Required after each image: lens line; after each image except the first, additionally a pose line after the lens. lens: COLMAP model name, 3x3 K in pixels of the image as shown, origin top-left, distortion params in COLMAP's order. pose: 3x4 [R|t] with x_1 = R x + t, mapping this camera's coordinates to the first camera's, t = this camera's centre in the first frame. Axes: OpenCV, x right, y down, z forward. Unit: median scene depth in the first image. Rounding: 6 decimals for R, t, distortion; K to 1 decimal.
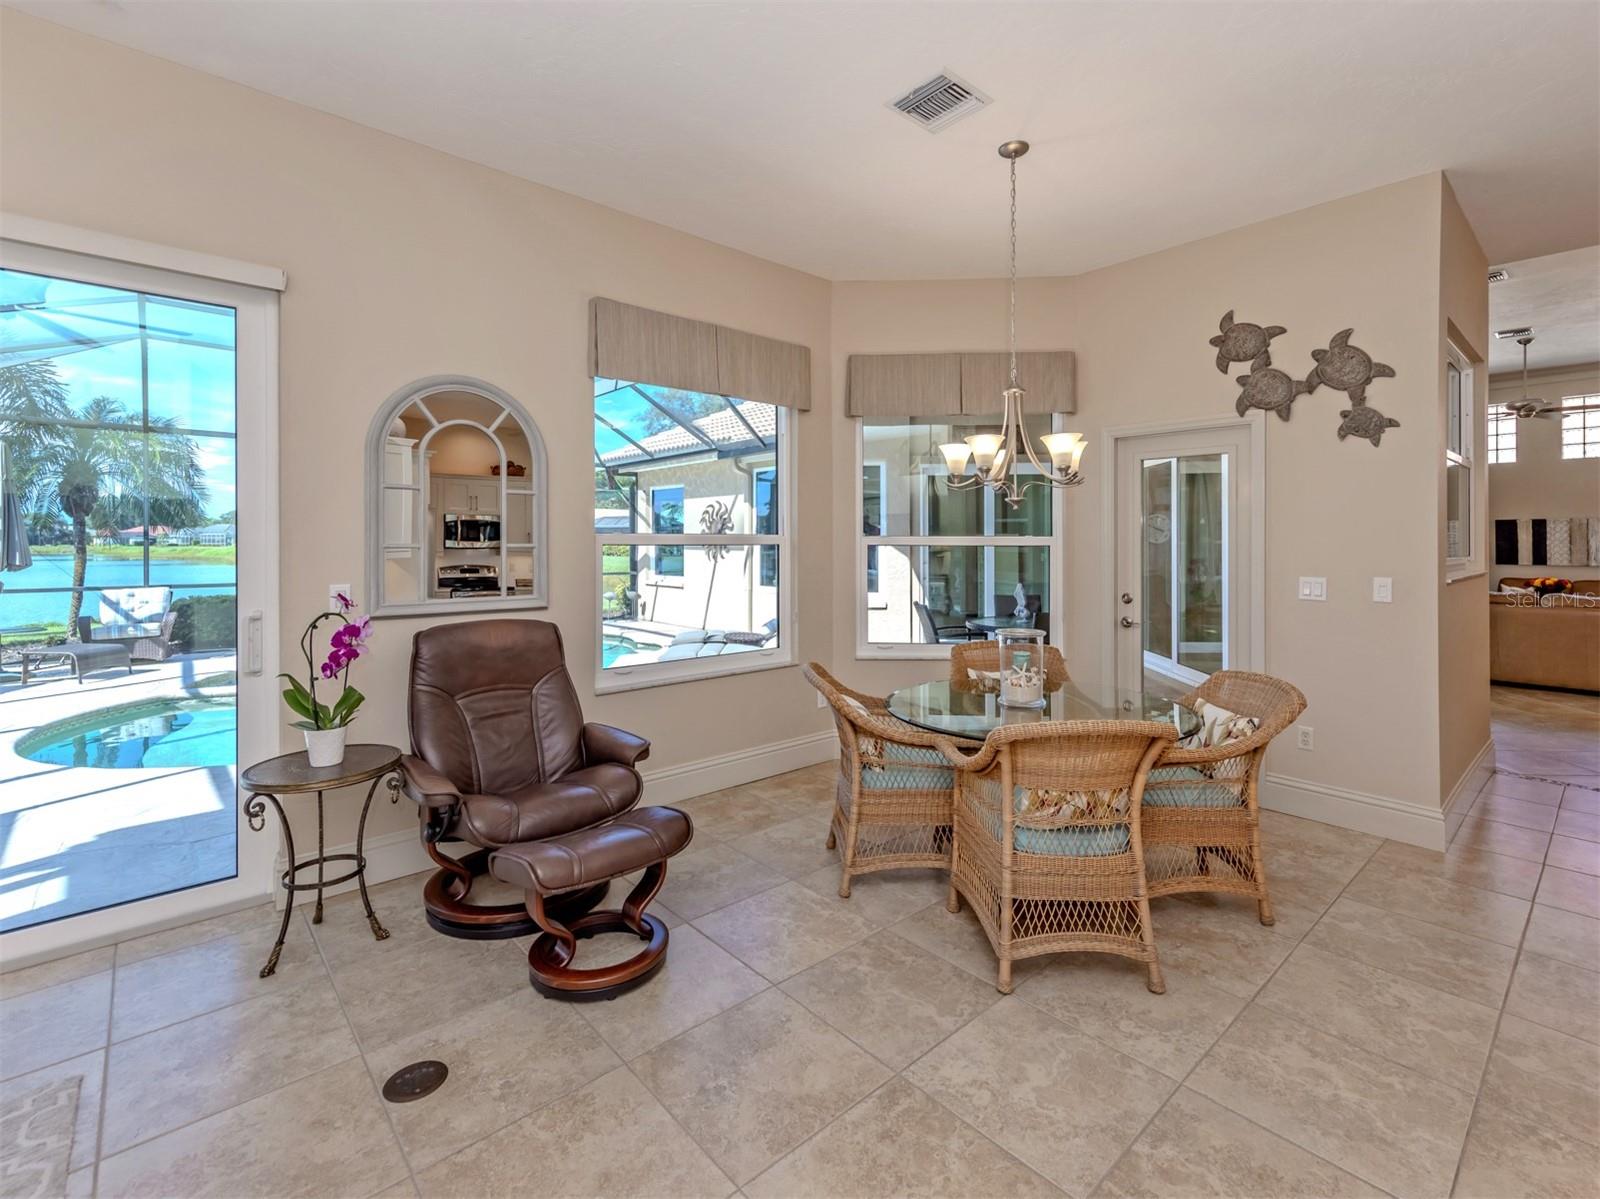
lens RADIAL K [[697.4, 0, 796.4], [0, 697.4, 536.8], [0, 0, 1]] dist [0.001790, 0.000139]
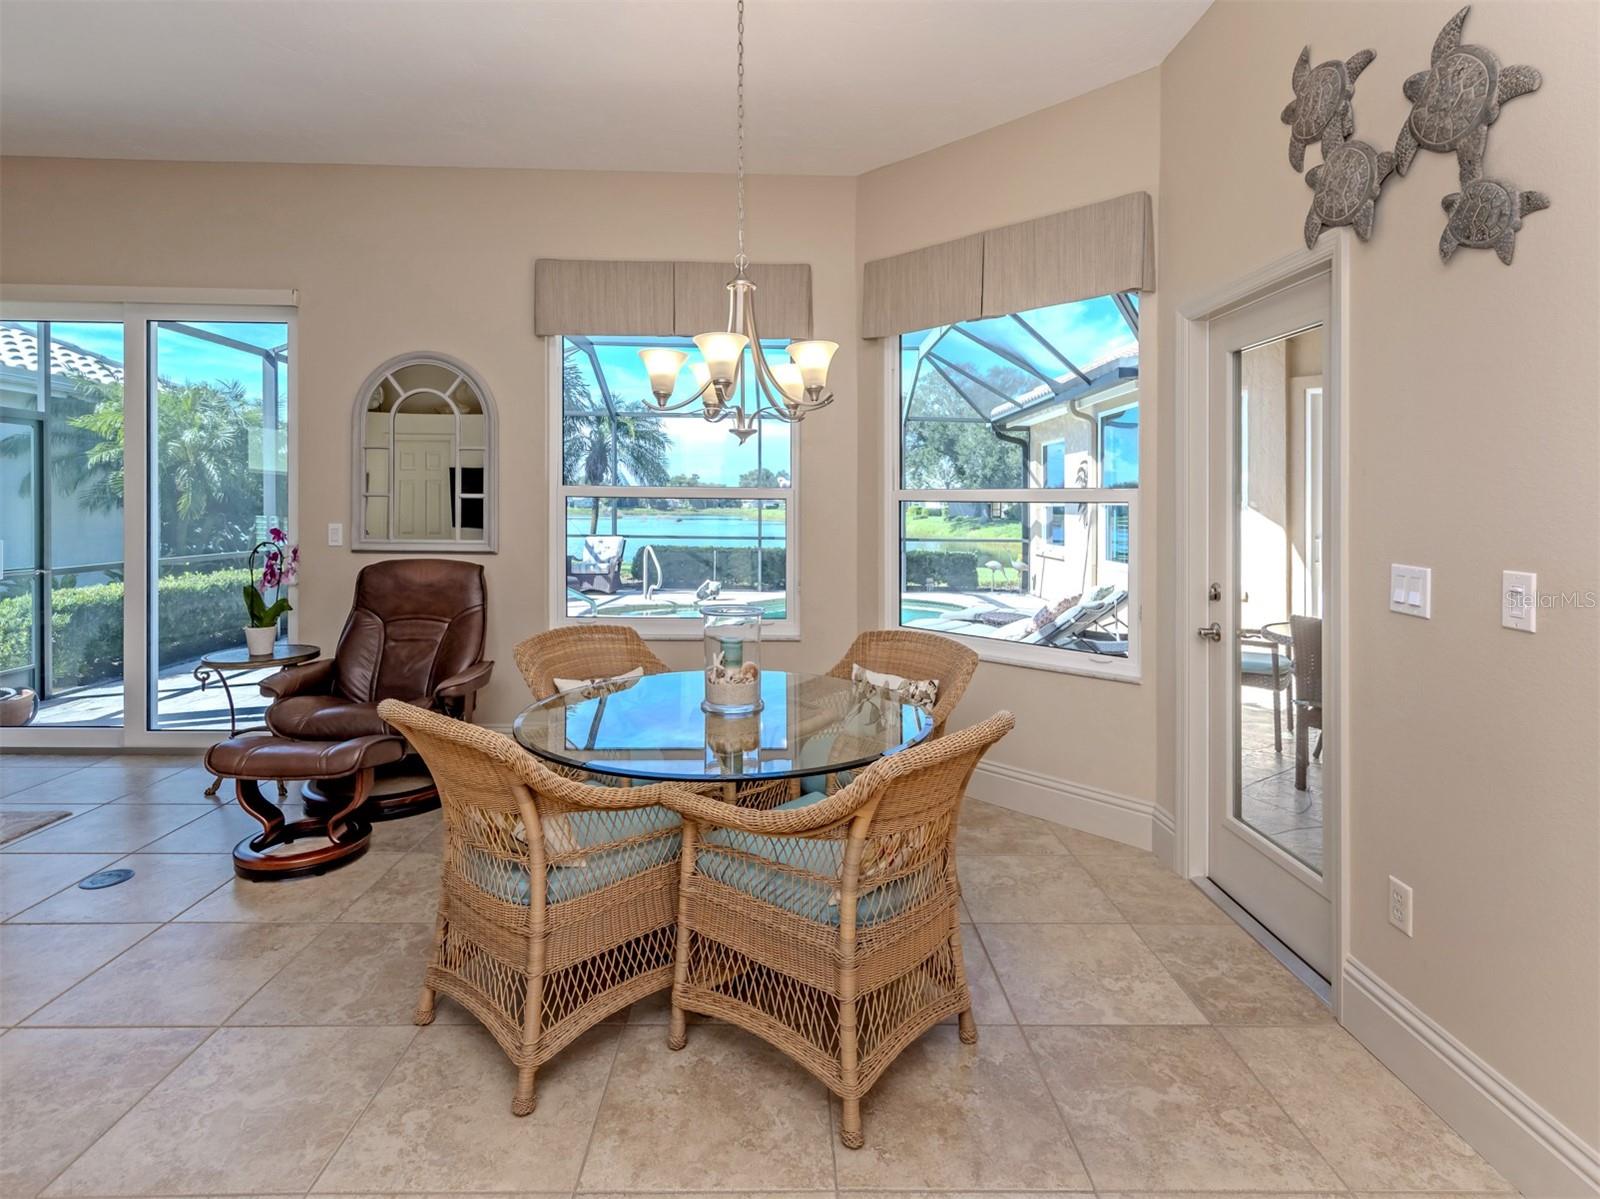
lens RADIAL K [[771.6, 0, 805.7], [0, 771.6, 504.8], [0, 0, 1]] dist [0.001855, 0.000761]
pose [[0.783394, 0.007875, -0.621476, 0.747508], [-0.006310, 0.999969, 0.004717, 0.016993], [0.621494, 0.000226, 0.783419, 0.342663]]
